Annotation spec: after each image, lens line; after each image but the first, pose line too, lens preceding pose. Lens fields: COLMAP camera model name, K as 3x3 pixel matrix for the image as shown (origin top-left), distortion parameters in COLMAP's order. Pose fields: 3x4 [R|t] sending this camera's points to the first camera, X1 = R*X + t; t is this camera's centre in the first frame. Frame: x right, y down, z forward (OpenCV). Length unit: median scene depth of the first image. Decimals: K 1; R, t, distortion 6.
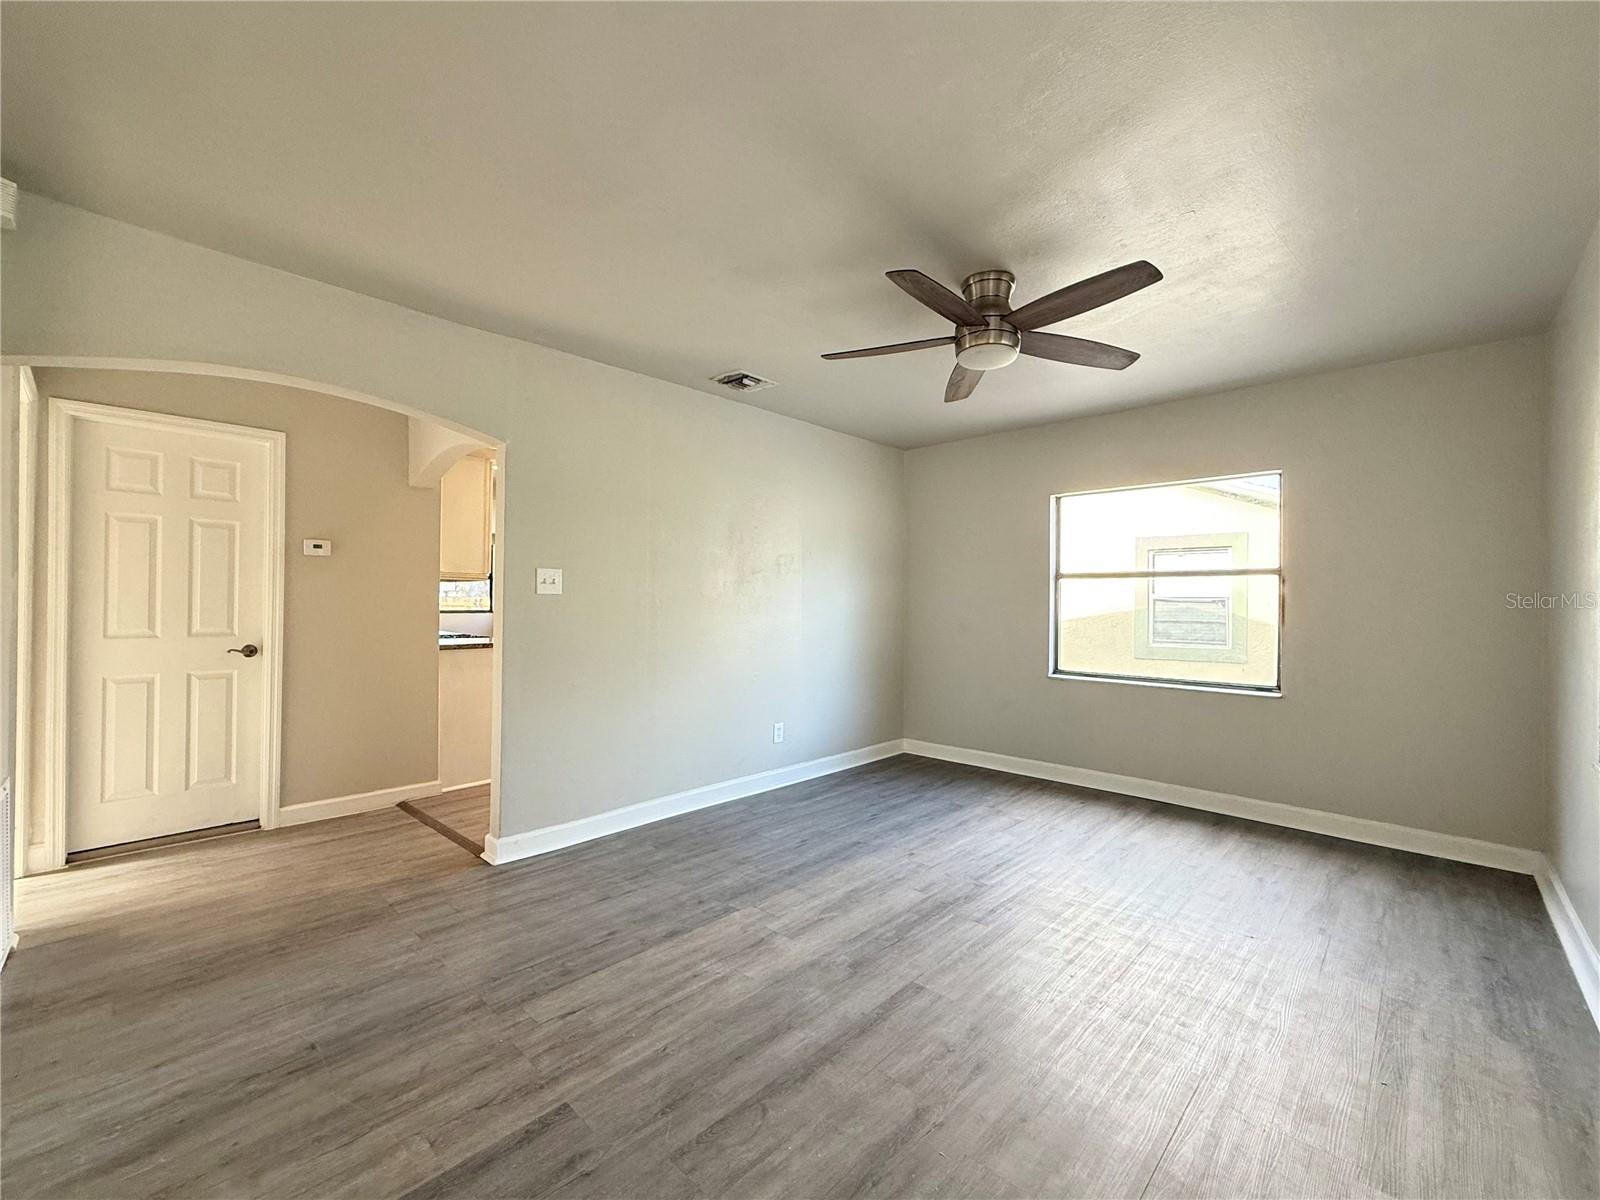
lens RADIAL K [[672.5, 0, 801.4], [0, 672.5, 600.7], [0, 0, 1]] dist [0.000842, 0.000214]
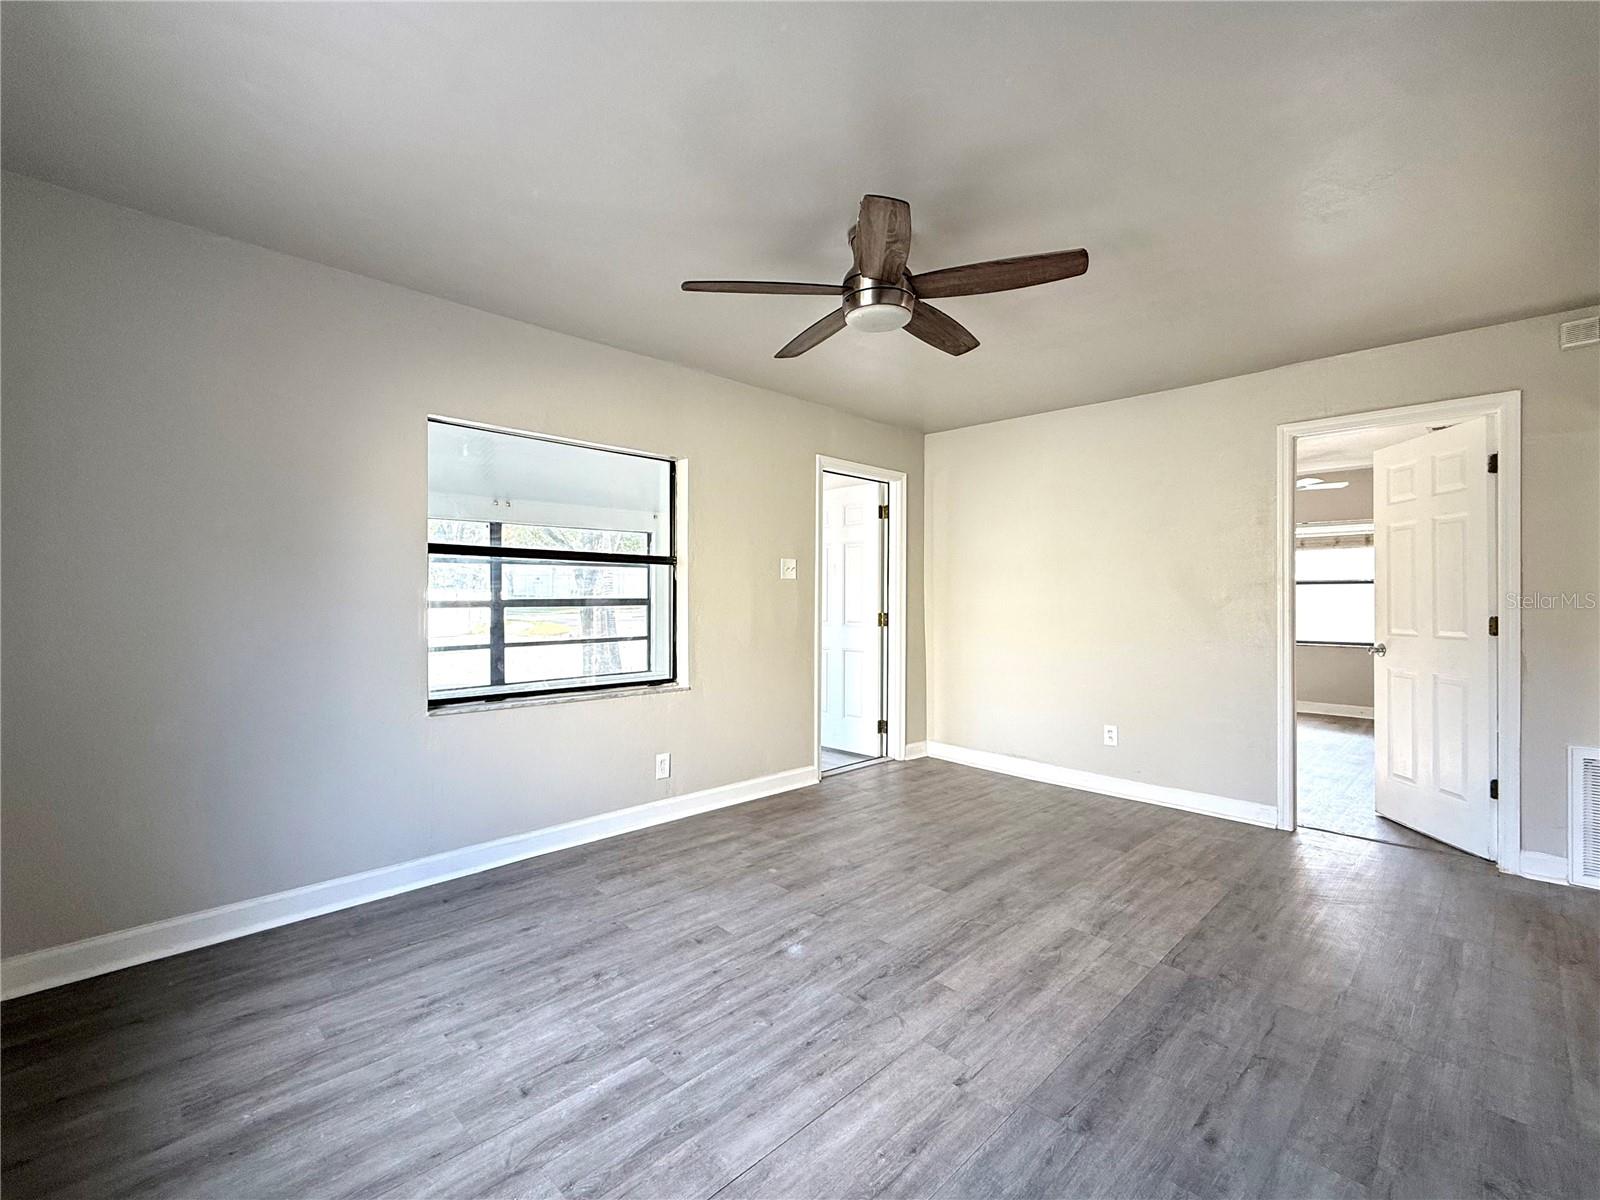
lens RADIAL K [[713.0, 0, 798.6], [0, 713.0, 597.6], [0, 0, 1]] dist [0.003645, 0.000110]
pose [[-0.999438, -0.012728, 0.030995, 0.320213], [-0.012887, 0.999905, -0.004937, 0.011938], [-0.030929, -0.005334, -0.999507, 1.802742]]
